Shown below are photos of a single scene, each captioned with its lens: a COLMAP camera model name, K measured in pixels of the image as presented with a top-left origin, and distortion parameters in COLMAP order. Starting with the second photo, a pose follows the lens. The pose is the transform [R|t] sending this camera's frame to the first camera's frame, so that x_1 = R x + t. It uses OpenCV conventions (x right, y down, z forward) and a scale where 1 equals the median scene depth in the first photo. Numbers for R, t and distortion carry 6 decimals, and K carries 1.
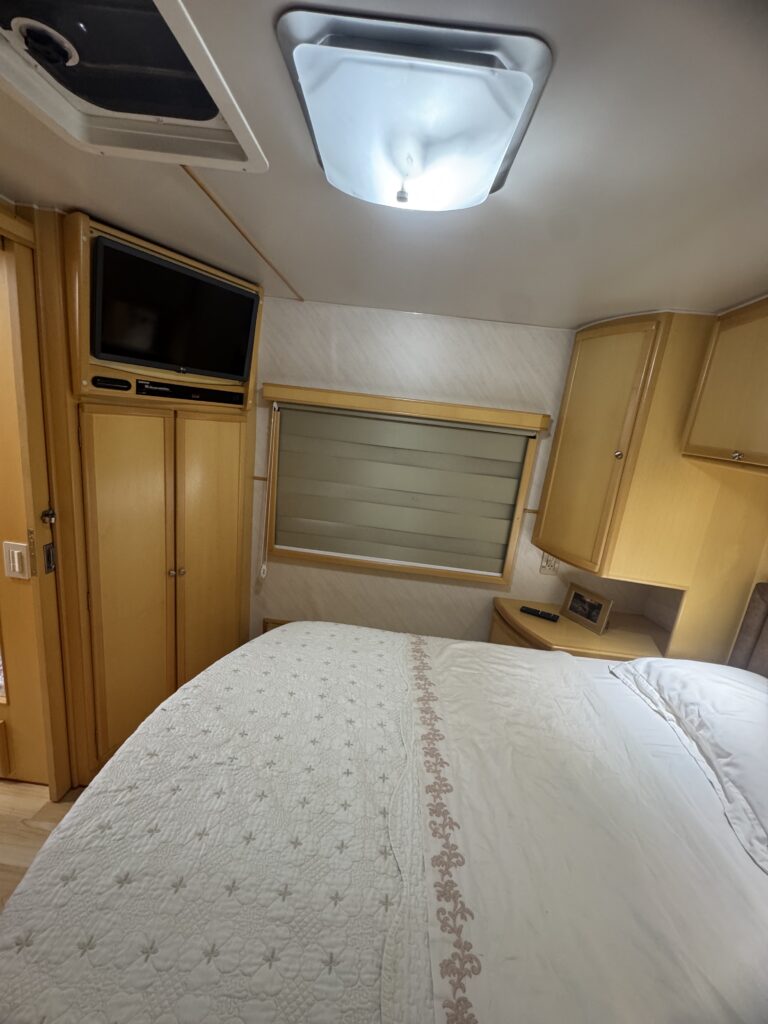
lens RADIAL K [[407.8, 0, 386.4], [0, 407.8, 511.7], [0, 0, 1]] dist [-0.003374, 0.000302]
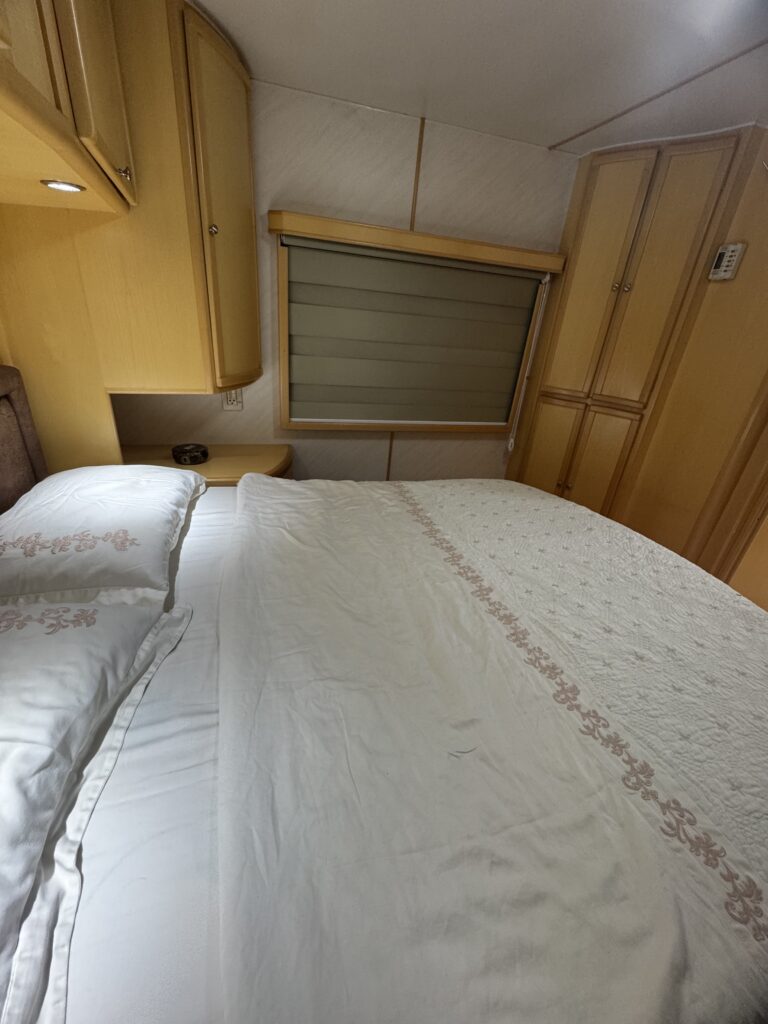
lens RADIAL K [[407.8, 0, 383.9], [0, 407.8, 509.9], [0, 0, 1]] dist [-0.003374, 0.000302]
pose [[-0.927524, -0.035640, -0.372060, 0.549111], [-0.261261, 0.773684, 0.577197, -0.034488], [0.267286, 0.632569, -0.726922, 1.106132]]
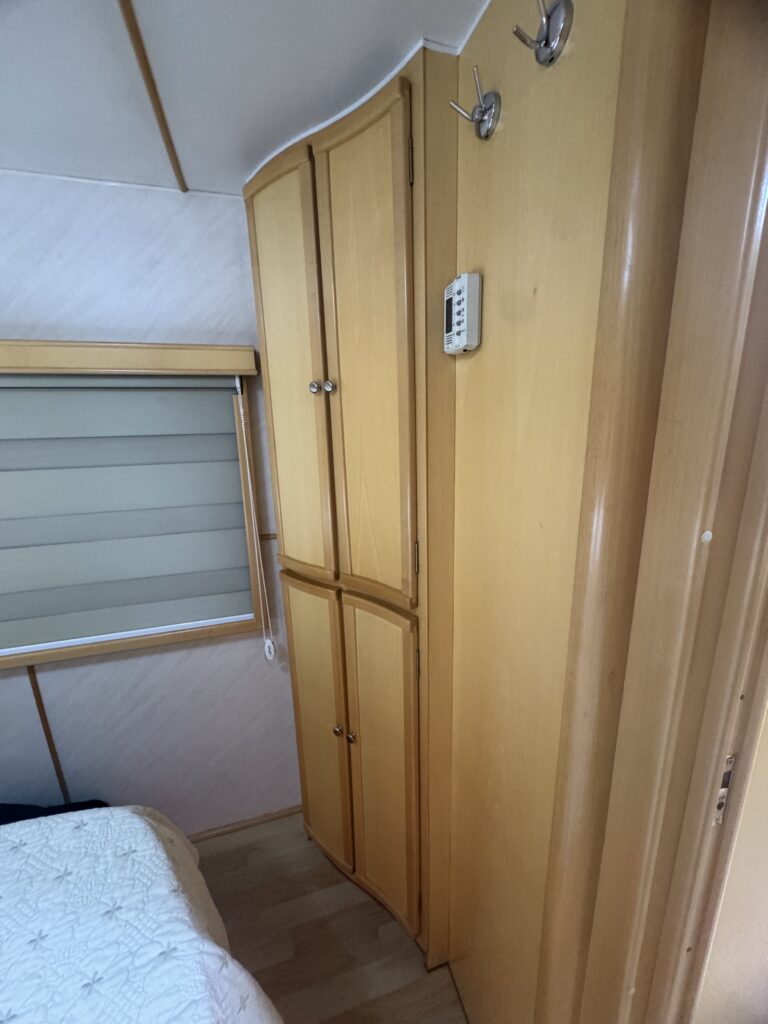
lens RADIAL K [[407.8, 0, 386.5], [0, 407.8, 512.9], [0, 0, 1]] dist [-0.003374, 0.000302]
pose [[-0.937579, -0.016826, -0.347366, -0.464573], [-0.162981, 0.903612, 0.396134, -0.127810], [0.307219, 0.428021, -0.849950, 0.622975]]
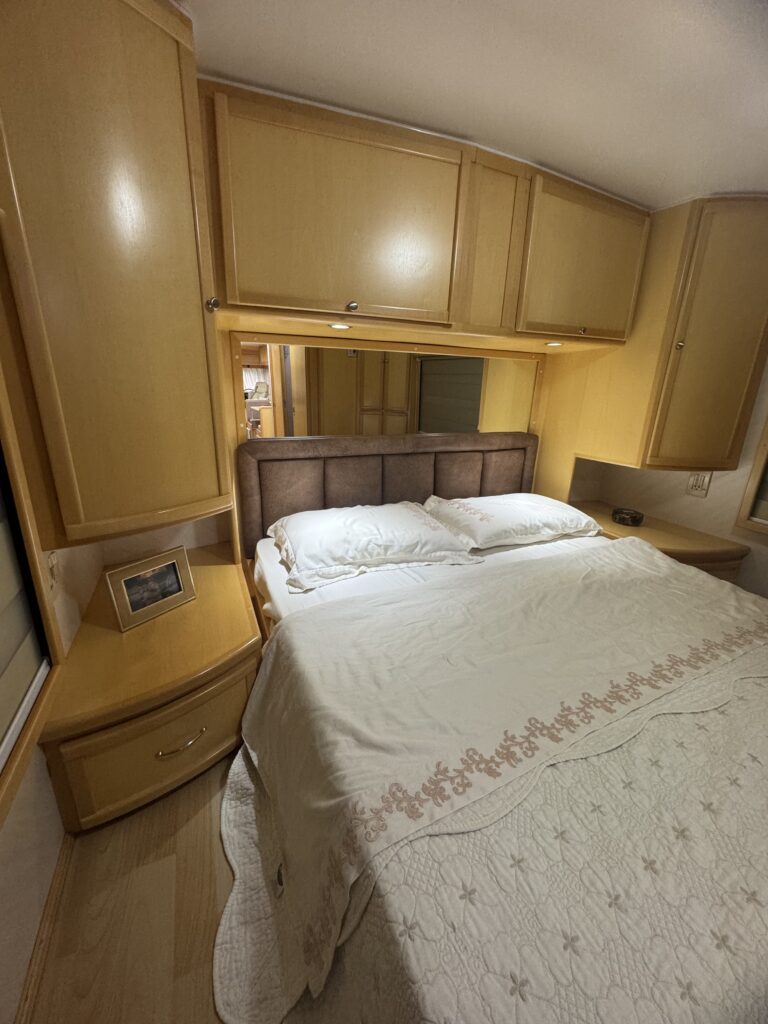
lens RADIAL K [[407.8, 0, 385.0], [0, 407.8, 511.7], [0, 0, 1]] dist [-0.003374, 0.000302]
pose [[-0.455342, -0.392819, 0.798973, -0.146174], [0.125239, 0.860219, 0.494306, -0.161564], [-0.881464, 0.325140, -0.342498, 1.223819]]
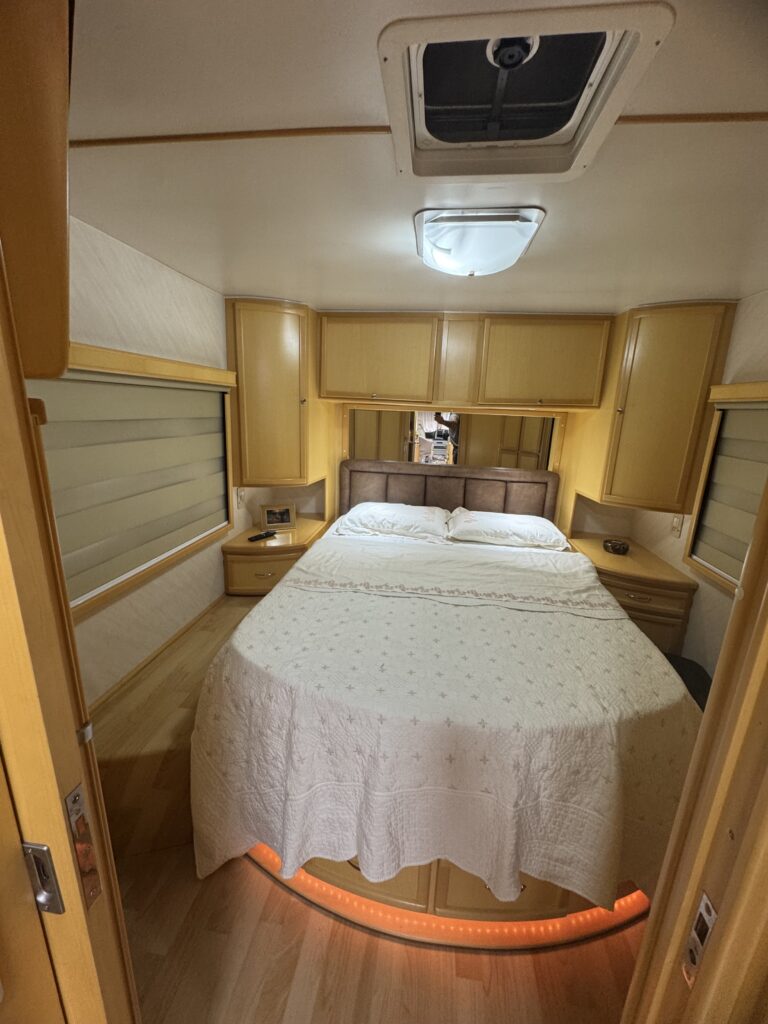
lens RADIAL K [[407.8, 0, 384.0], [0, 407.8, 512.6], [0, 0, 1]] dist [-0.003374, 0.000302]
pose [[0.081180, -0.351885, 0.932516, -1.057826], [0.199786, 0.922361, 0.330660, -0.223562], [-0.976471, 0.159461, 0.145179, 0.638765]]
